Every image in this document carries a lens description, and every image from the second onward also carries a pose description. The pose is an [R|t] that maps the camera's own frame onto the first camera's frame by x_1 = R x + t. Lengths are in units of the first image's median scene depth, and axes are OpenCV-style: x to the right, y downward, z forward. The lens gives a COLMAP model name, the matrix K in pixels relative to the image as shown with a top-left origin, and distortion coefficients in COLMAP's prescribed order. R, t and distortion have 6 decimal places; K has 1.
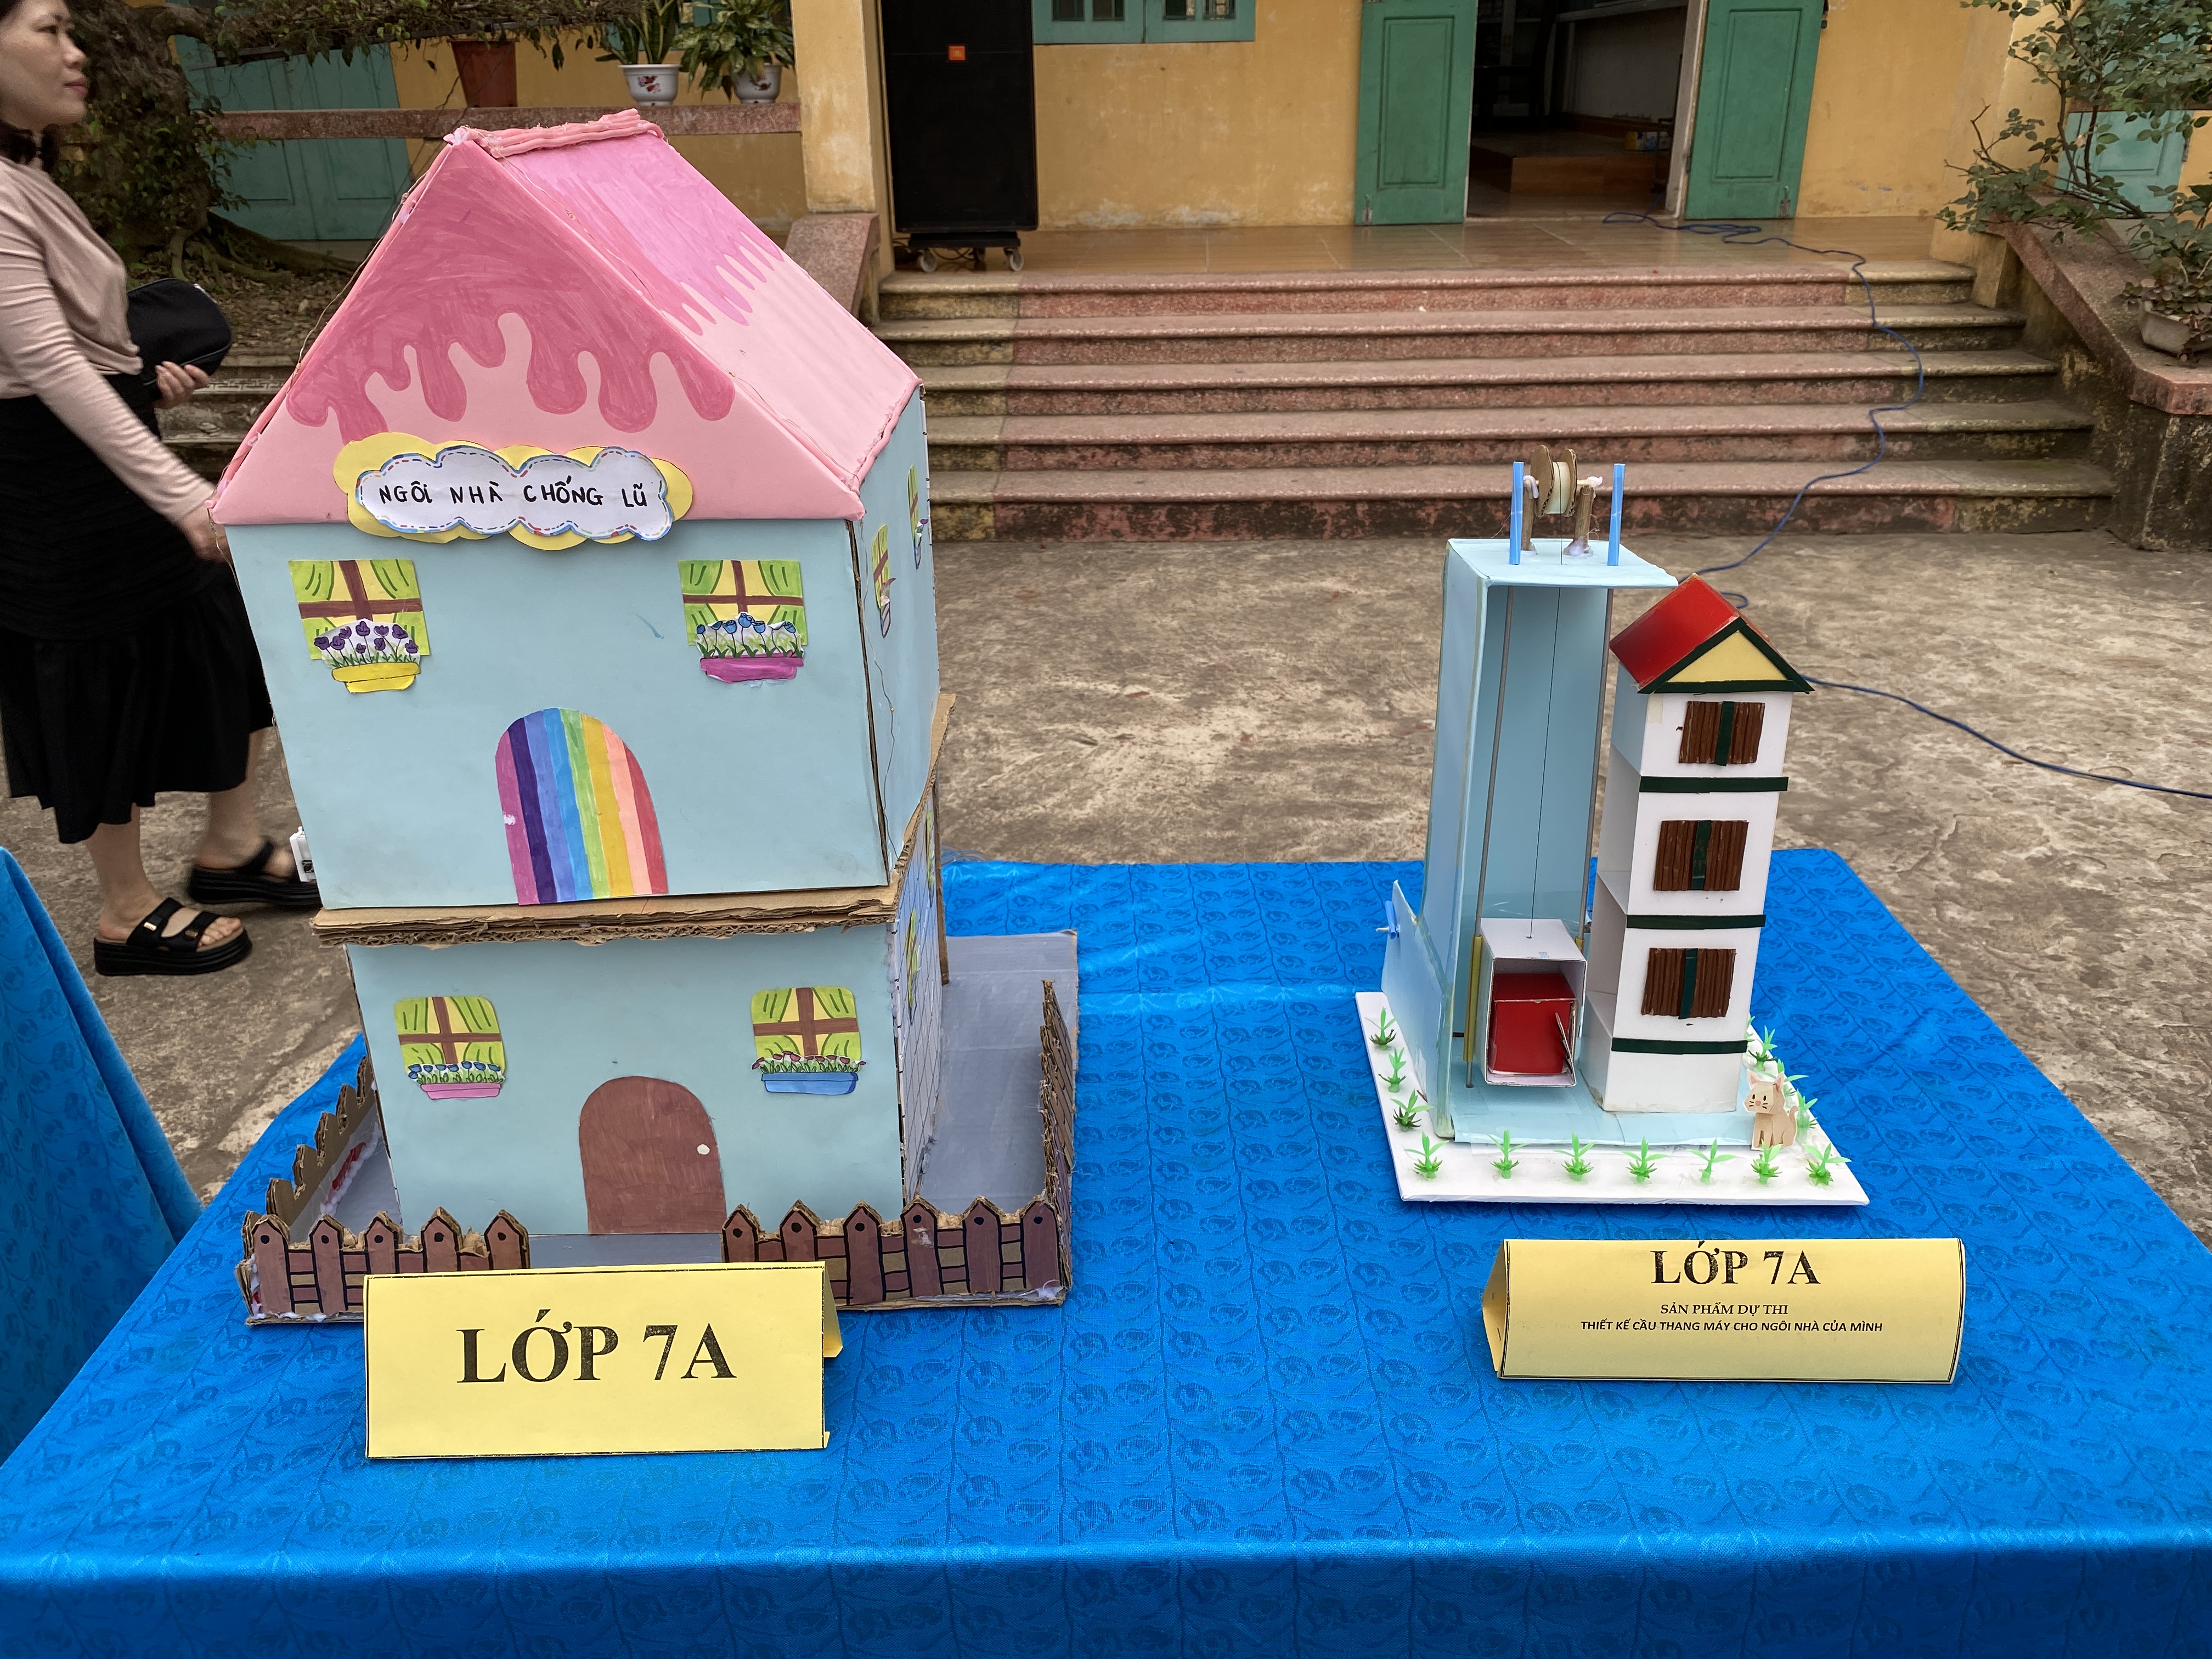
lens RADIAL K [[1697.6, 0, 1113.5], [0, 1697.6, 873.6], [0, 0, 1]] dist [0.018499, -0.023193]
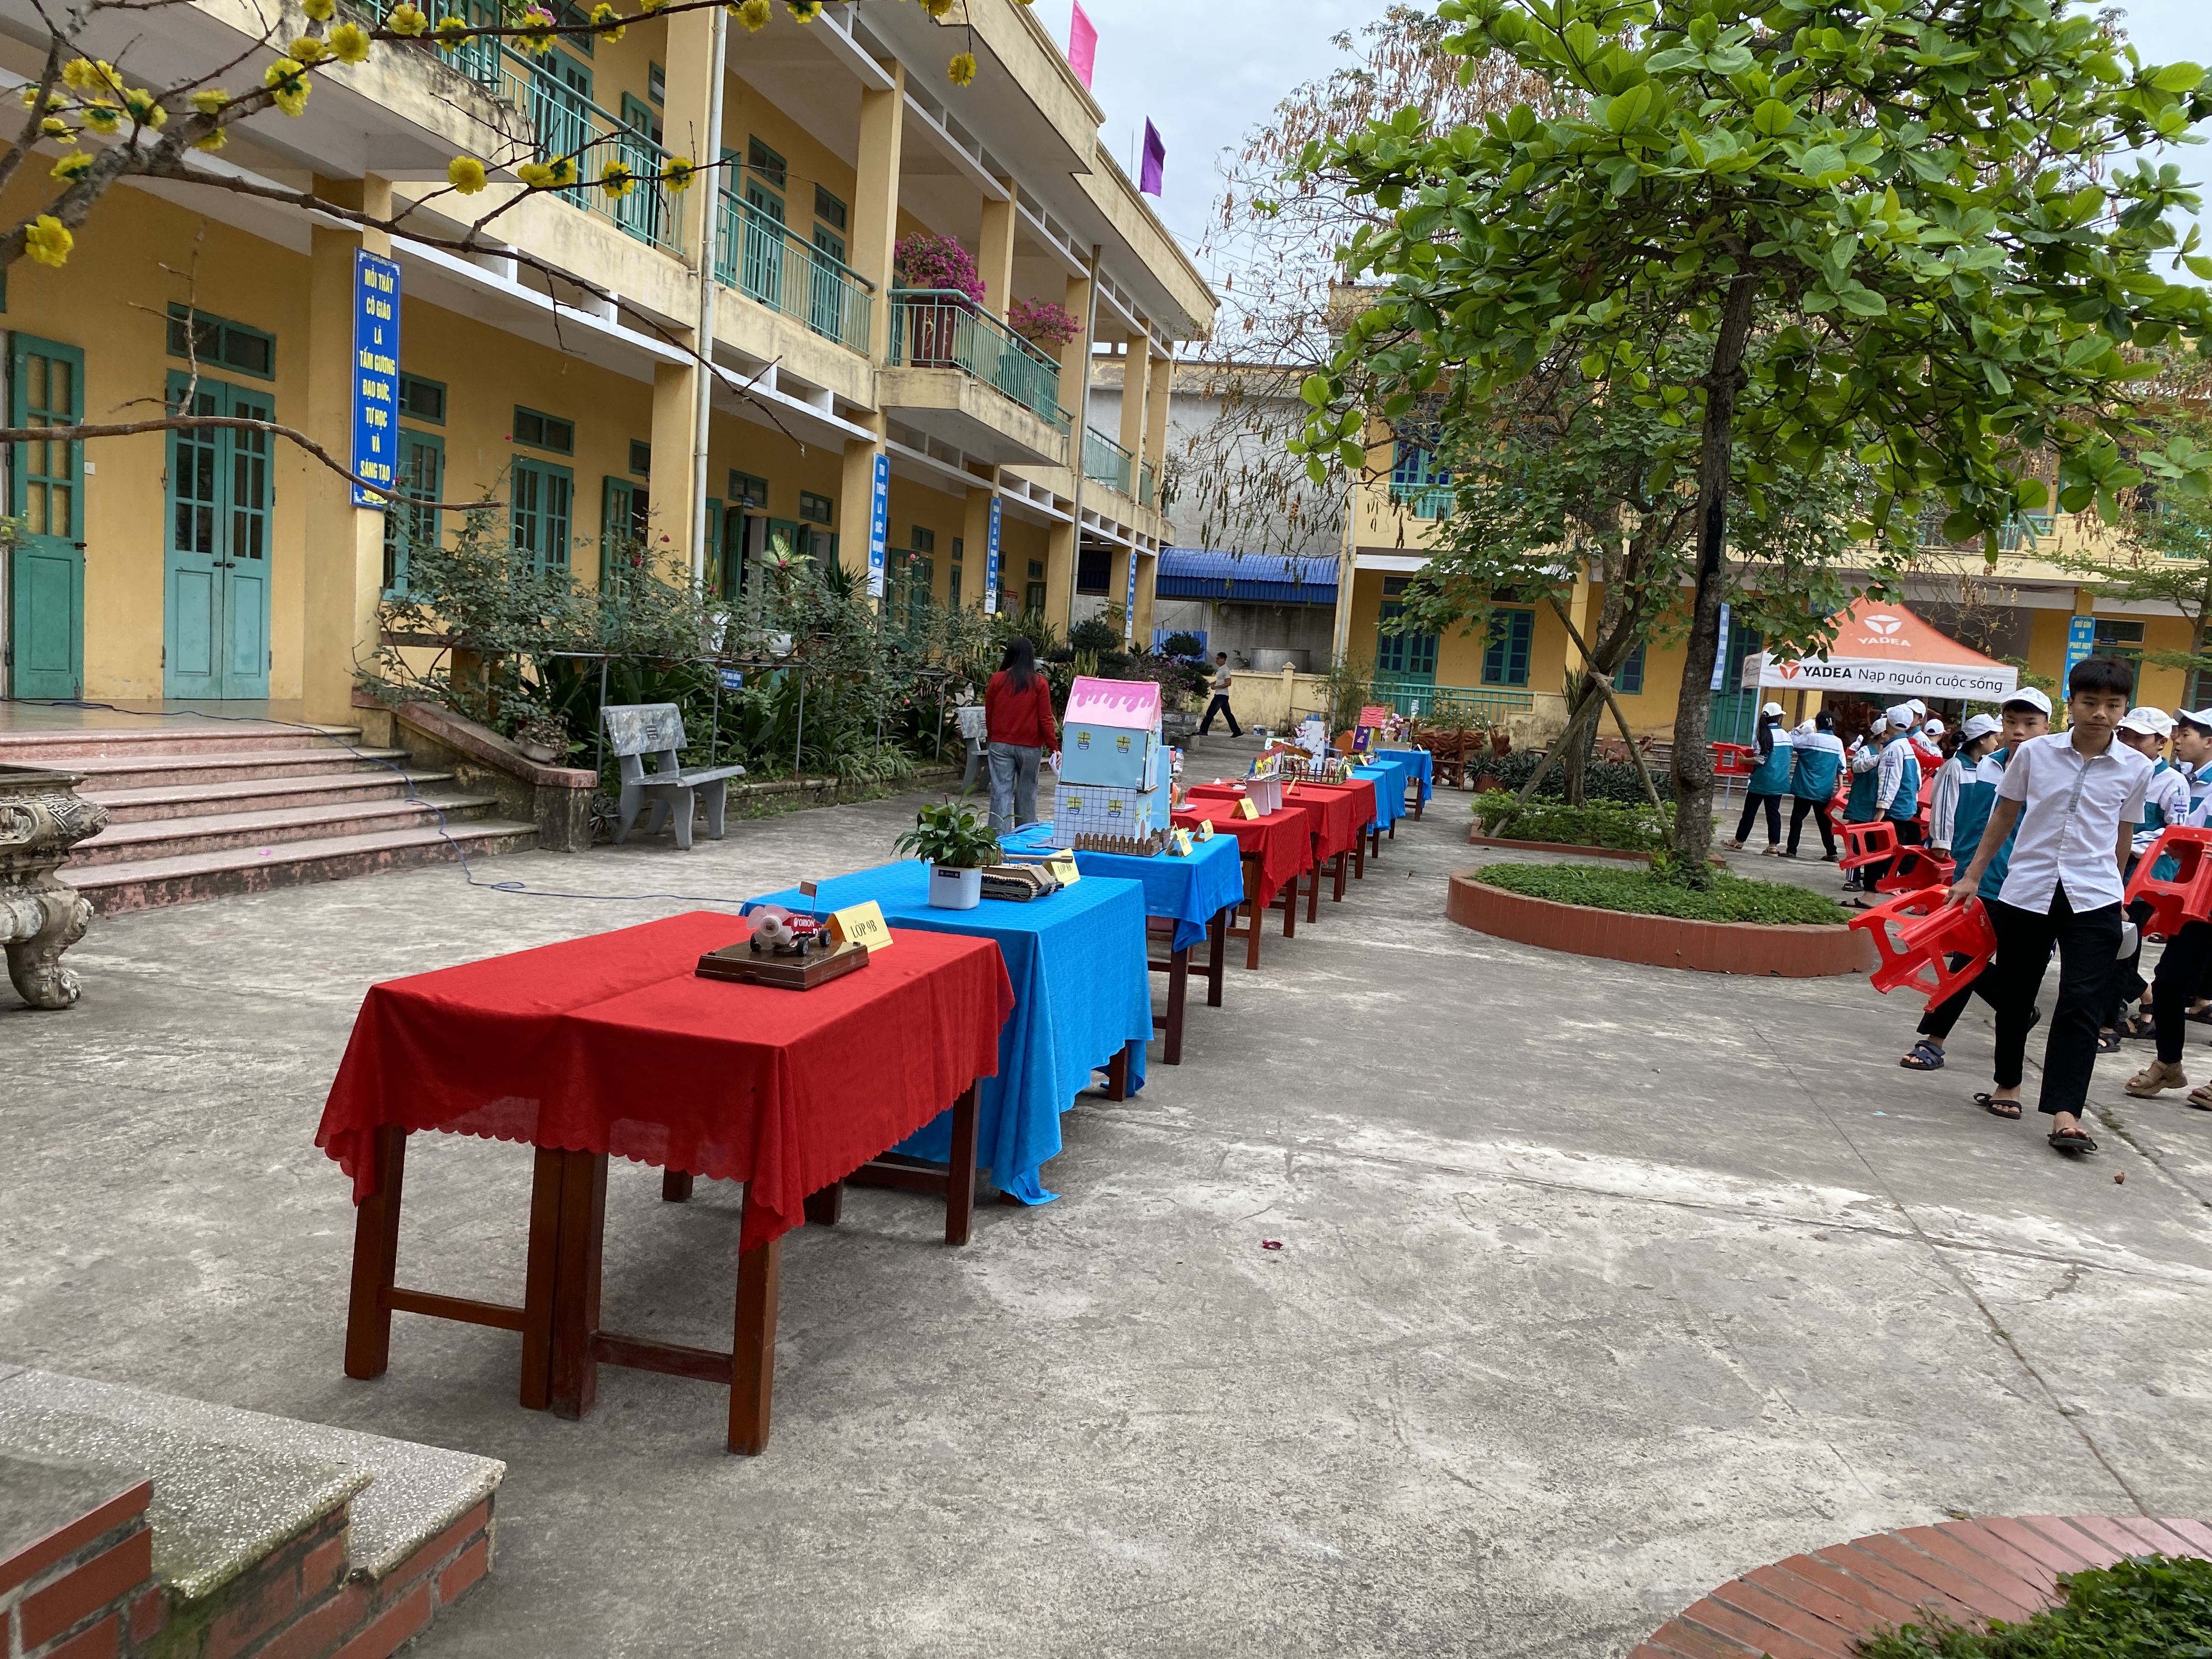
lens RADIAL K [[1697.6, 0, 1120.1], [0, 1697.6, 849.4], [0, 0, 1]] dist [0.018499, -0.023193]
pose [[0.195515, -0.072749, 0.977999, -1.153213], [0.347087, 0.937833, 0.000374, 0.032964], [-0.917226, 0.339378, 0.208611, -0.034818]]
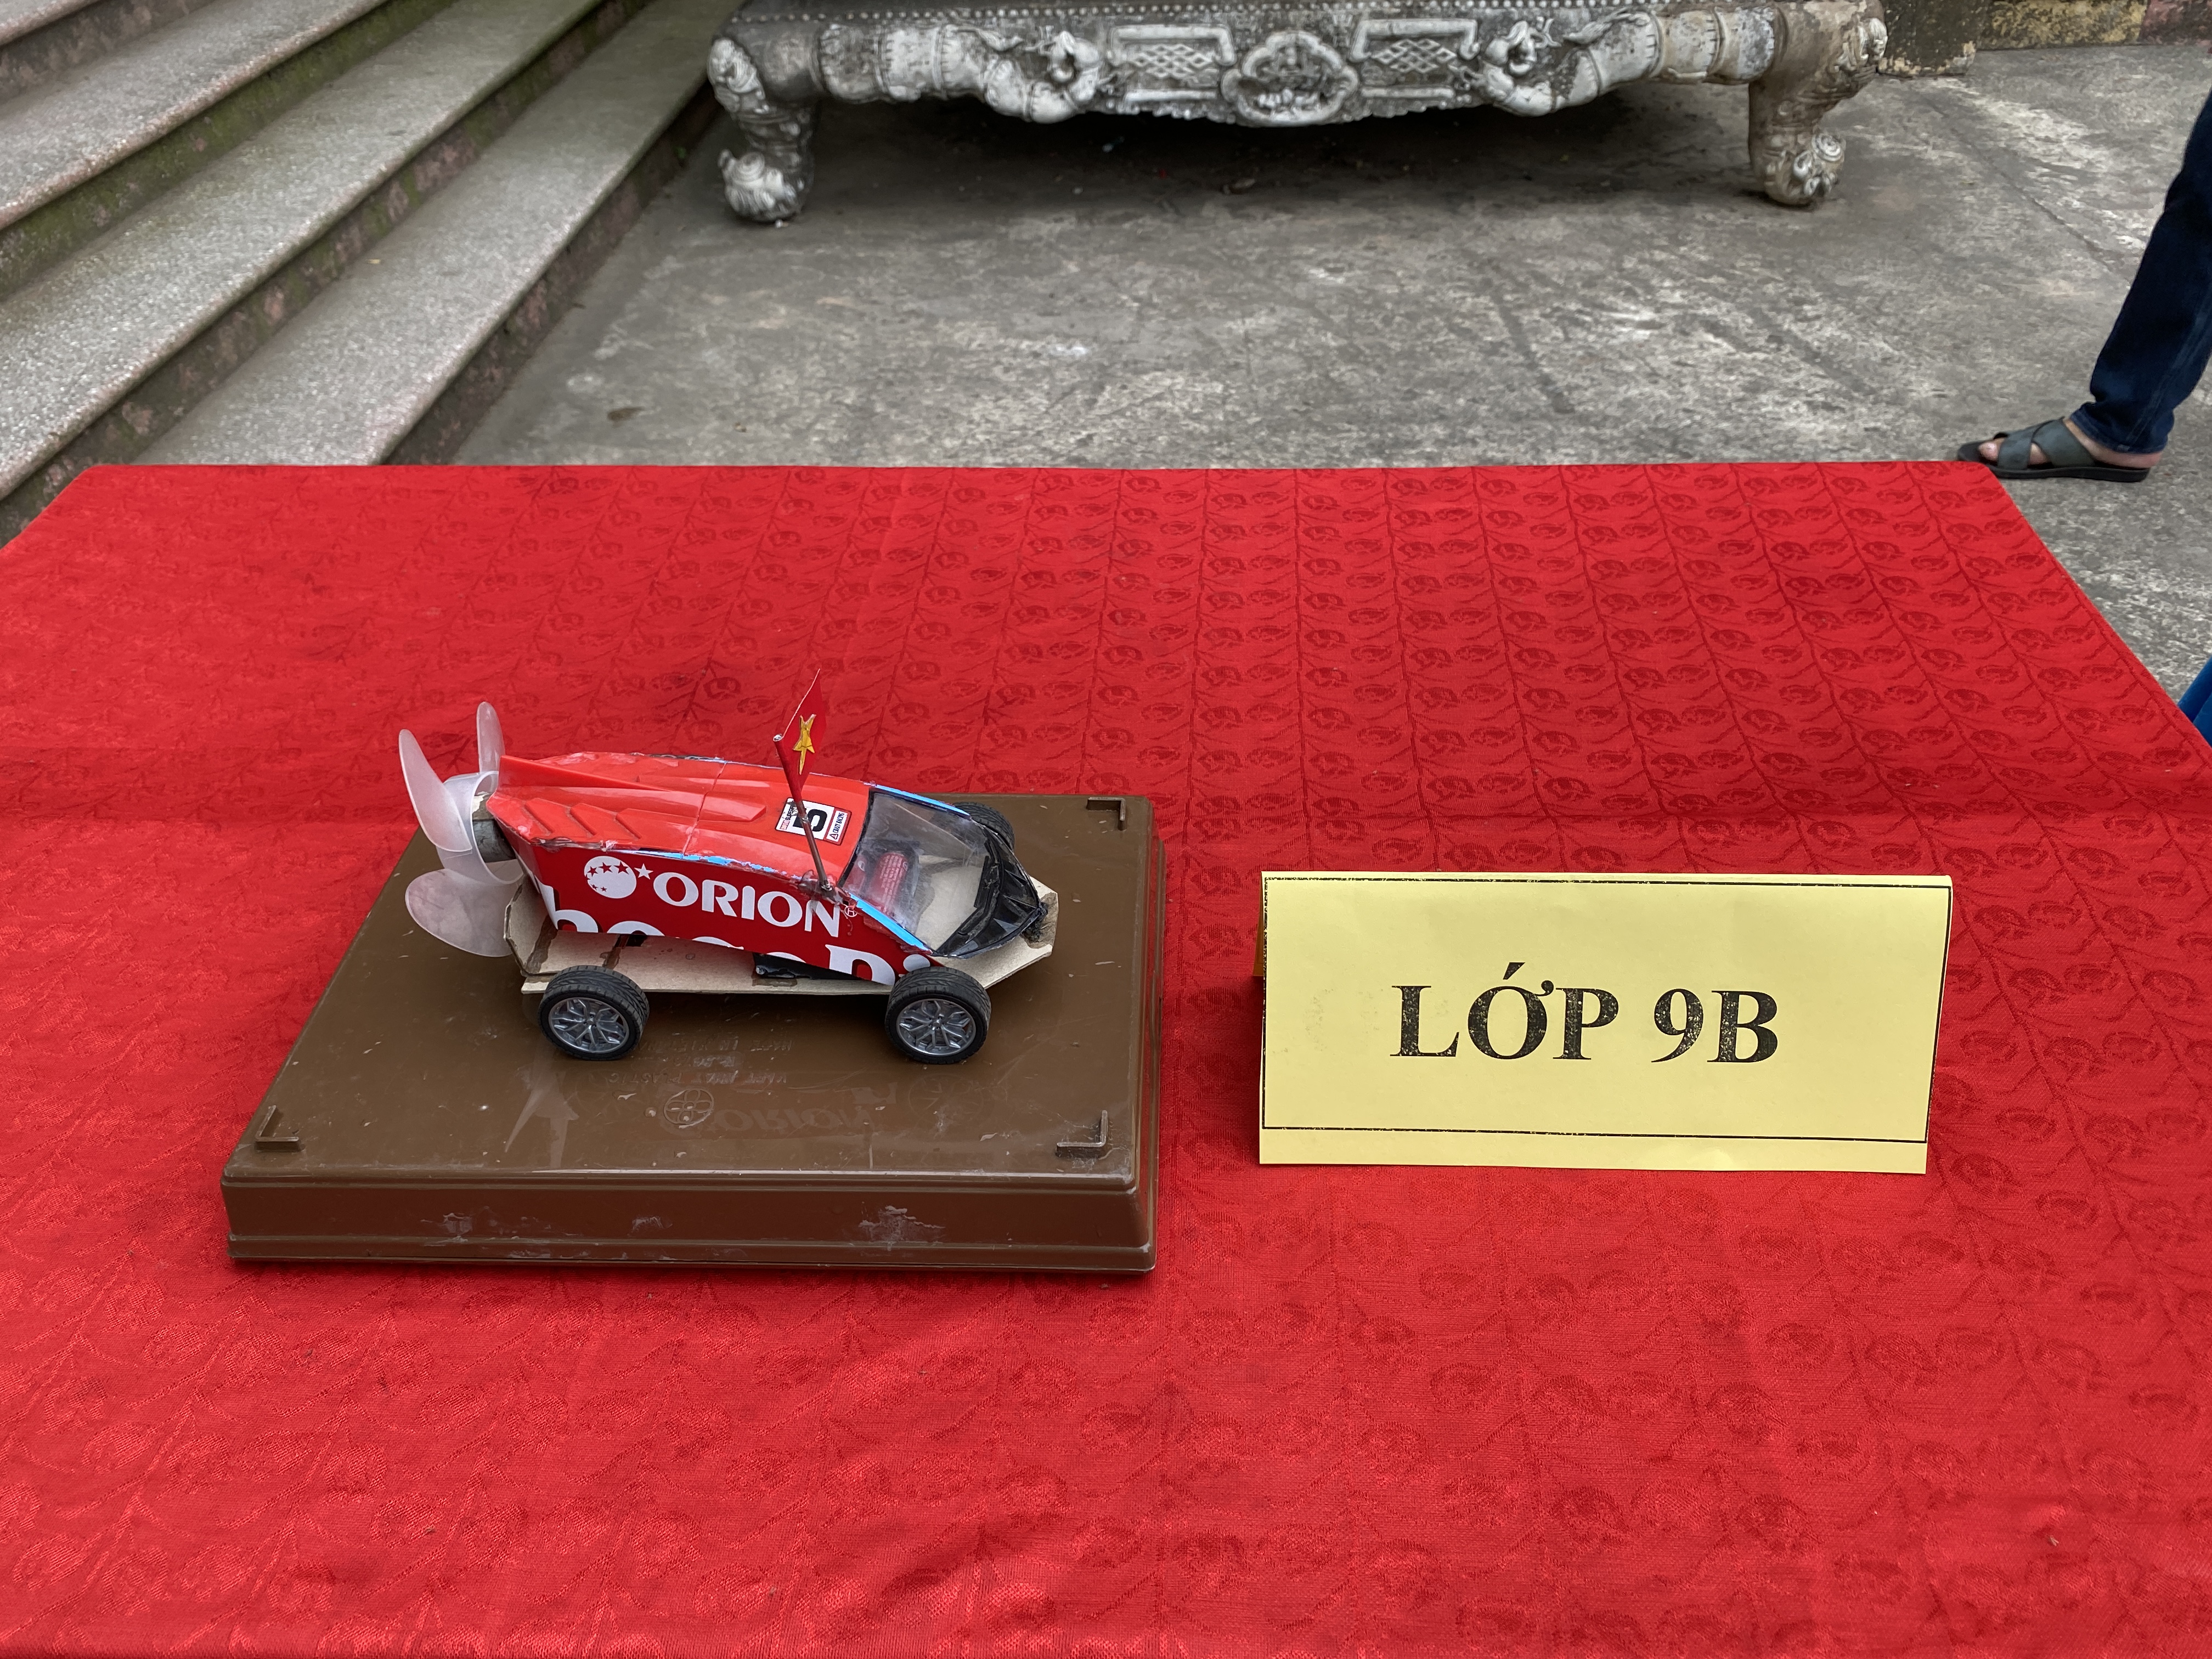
lens RADIAL K [[1697.6, 0, 1112.2], [0, 1697.6, 809.8], [0, 0, 1]] dist [0.018499, -0.023193]
pose [[0.999816, -0.014398, -0.012645, -0.543672], [0.016663, 0.979110, 0.202647, -0.008581], [0.009463, -0.202820, 0.979170, 0.114323]]
